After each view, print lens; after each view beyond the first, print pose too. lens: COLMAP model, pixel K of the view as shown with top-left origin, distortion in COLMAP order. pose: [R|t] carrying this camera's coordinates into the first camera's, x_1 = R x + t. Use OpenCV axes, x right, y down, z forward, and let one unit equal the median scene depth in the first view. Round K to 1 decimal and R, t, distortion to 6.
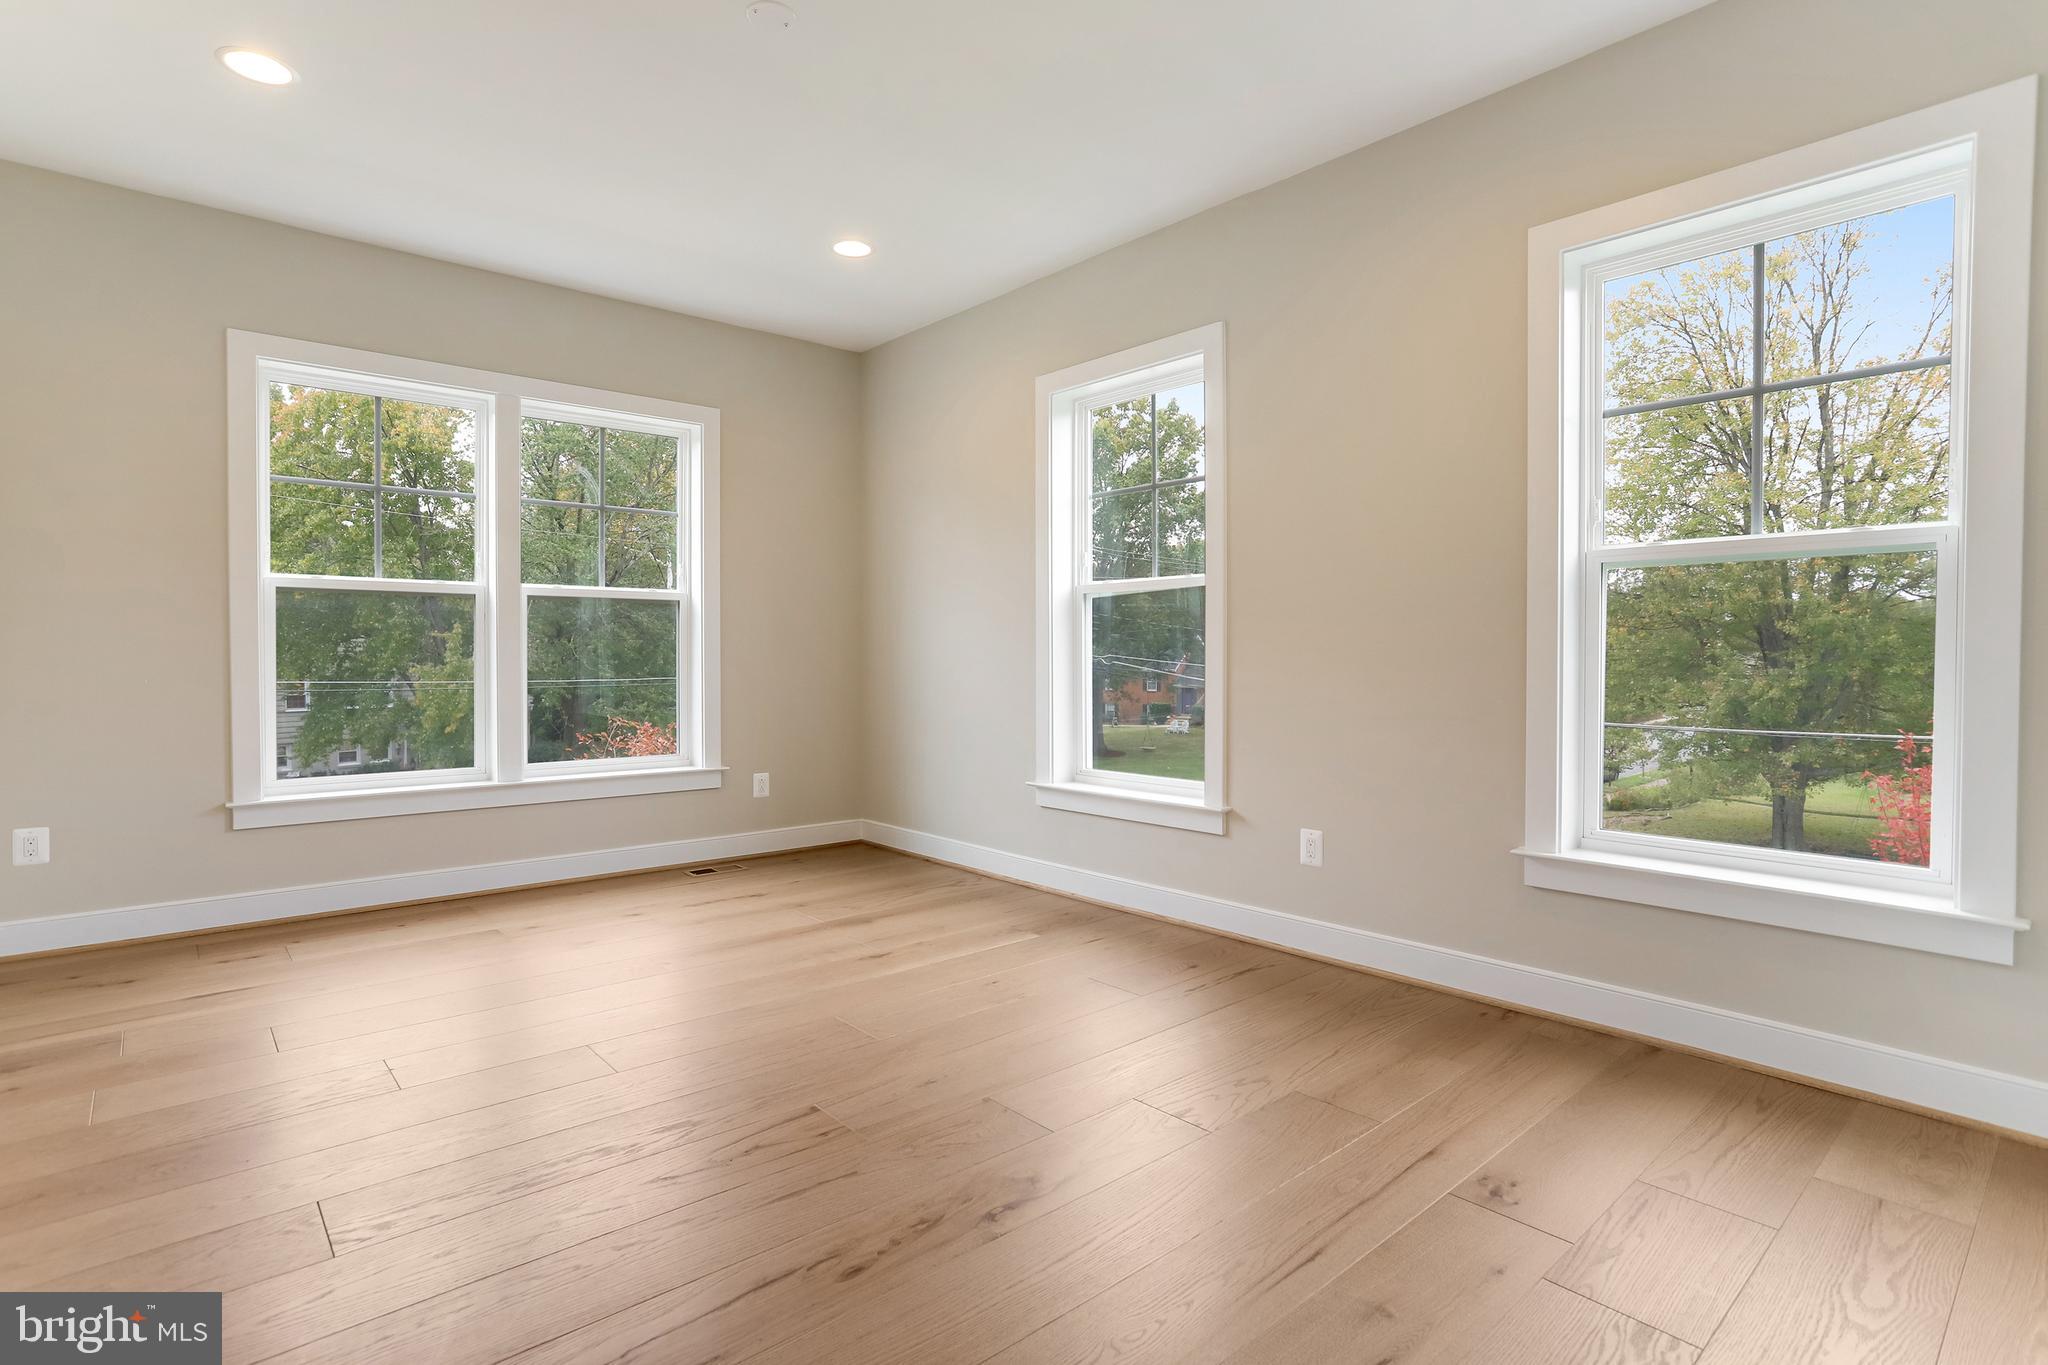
lens RADIAL K [[989.0, 0, 1021.4], [0, 989.0, 667.8], [0, 0, 1]] dist [-0.031576, 0.012538]
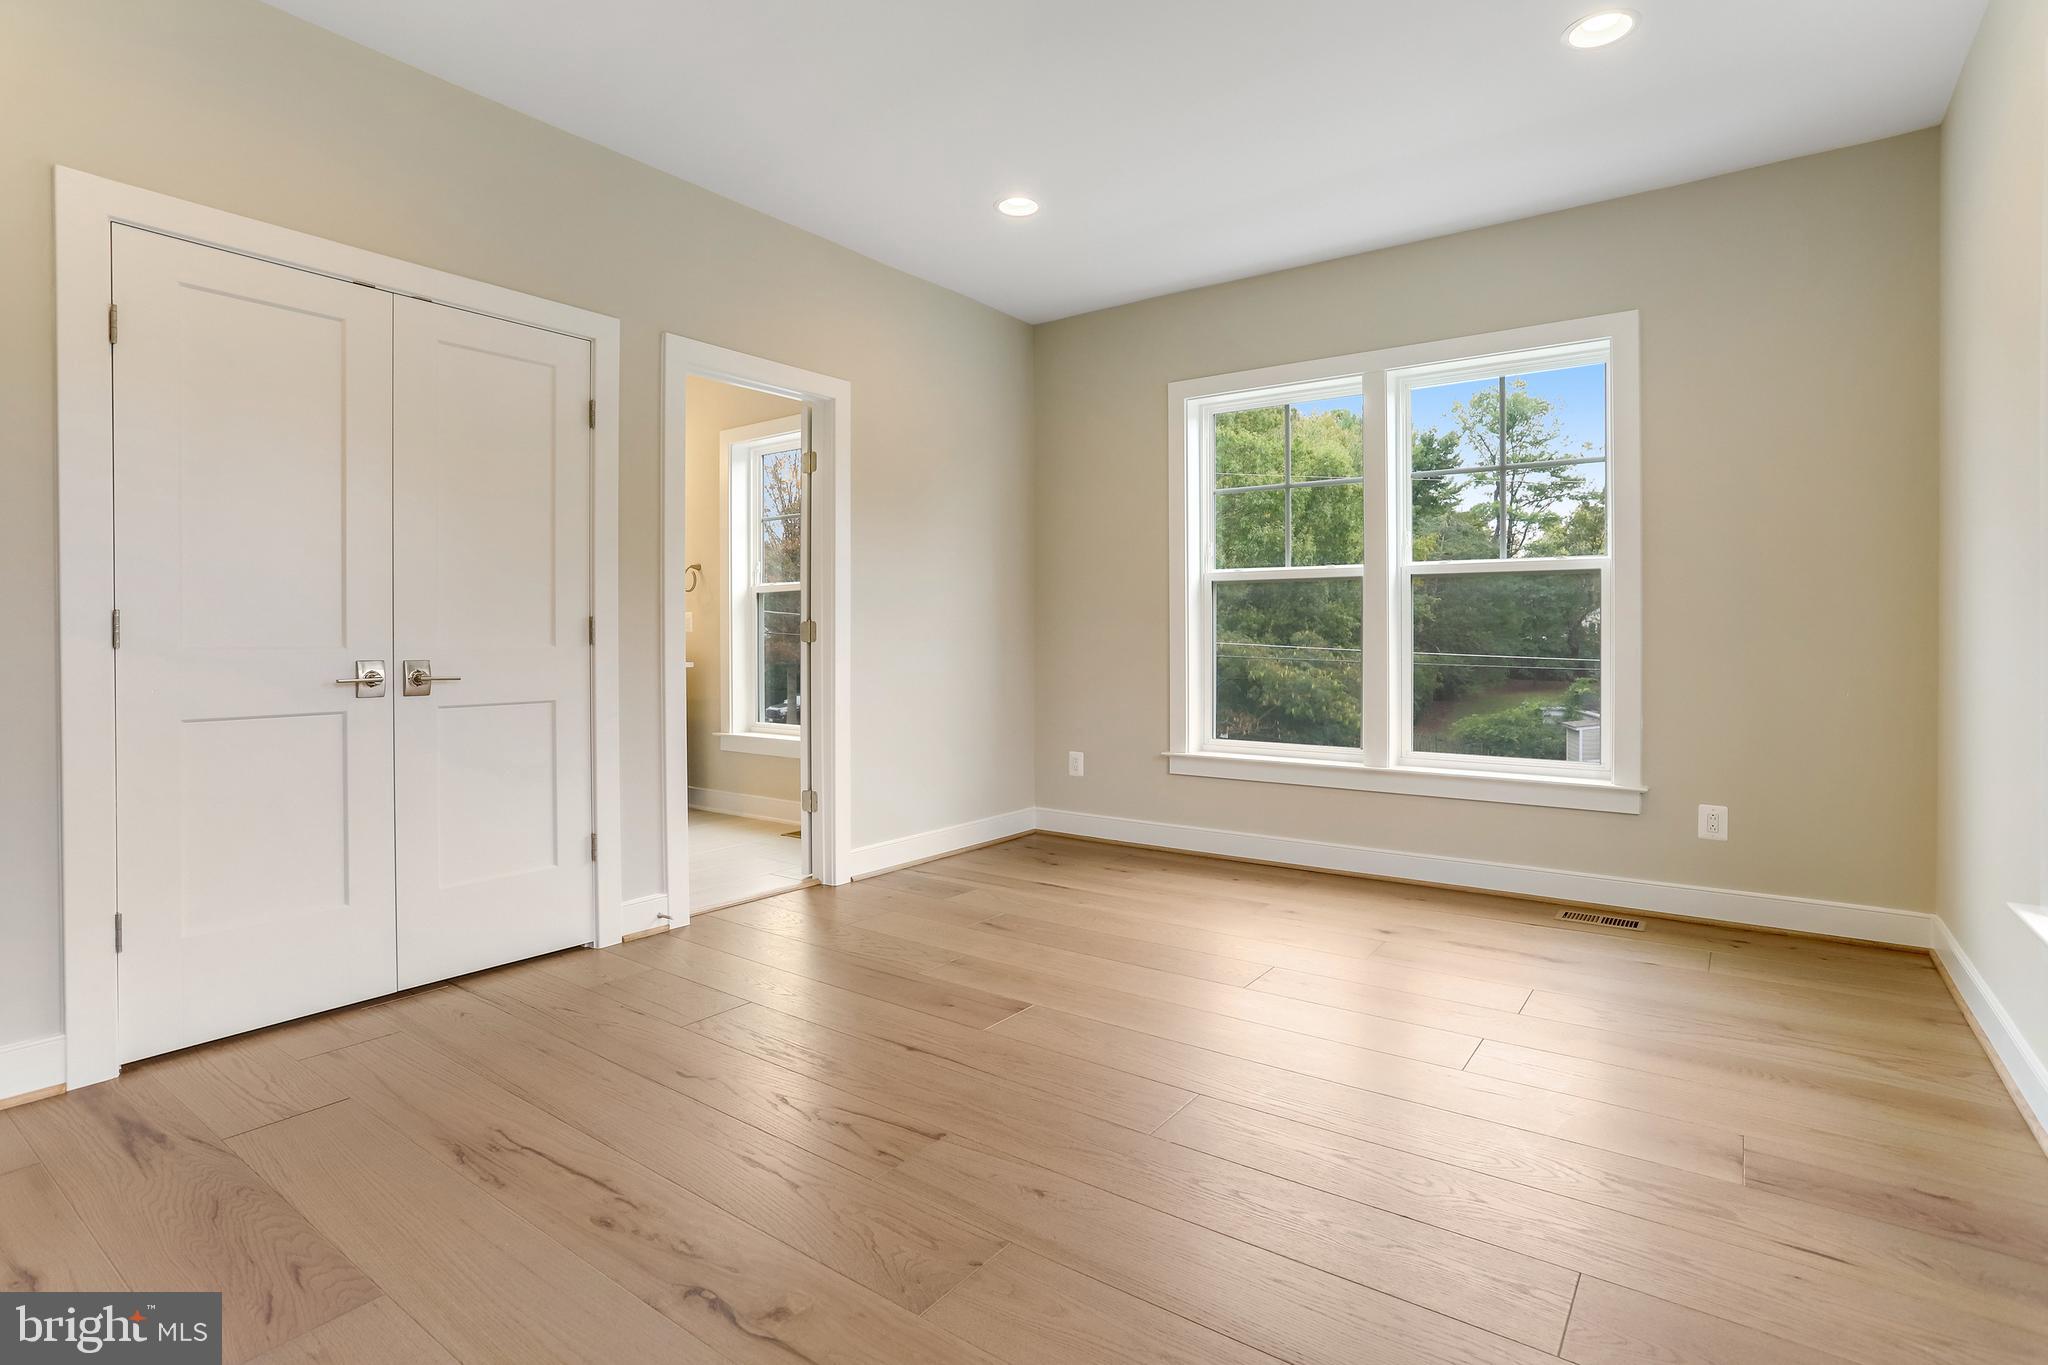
lens RADIAL K [[989.0, 0, 1024.2], [0, 989.0, 650.1], [0, 0, 1]] dist [-0.031576, 0.012538]
pose [[0.235619, 0.011786, -0.971774, 0.382168], [-0.011476, 0.999890, 0.009345, -0.005468], [0.971778, 0.008950, 0.235728, 0.477974]]
